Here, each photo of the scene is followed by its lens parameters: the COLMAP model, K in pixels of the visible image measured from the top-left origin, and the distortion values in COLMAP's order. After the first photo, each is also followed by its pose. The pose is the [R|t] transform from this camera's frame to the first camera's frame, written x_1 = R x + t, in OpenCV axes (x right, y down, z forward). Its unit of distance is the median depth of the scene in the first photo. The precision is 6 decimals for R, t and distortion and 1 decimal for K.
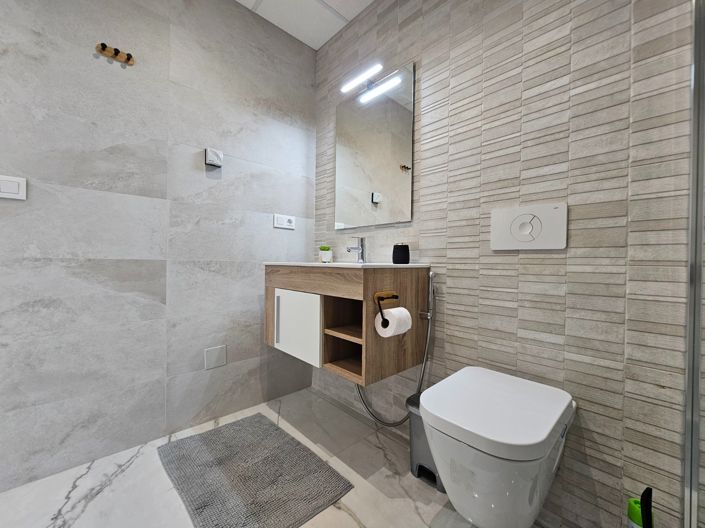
lens RADIAL K [[288.3, 0, 355.4], [0, 288.3, 264.9], [0, 0, 1]] dist [0.000010, -0.000456]
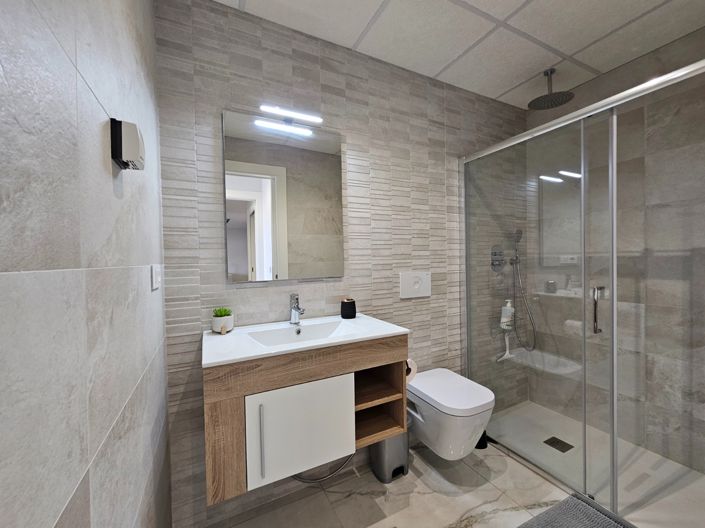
lens RADIAL K [[288.3, 0, 355.4], [0, 288.3, 264.9], [0, 0, 1]] dist [0.000010, -0.000456]
pose [[0.279436, -0.035736, 0.959499, -1.018557], [0.032347, 0.999090, 0.027791, -0.269318], [-0.959619, 0.023271, 0.280338, 0.758786]]
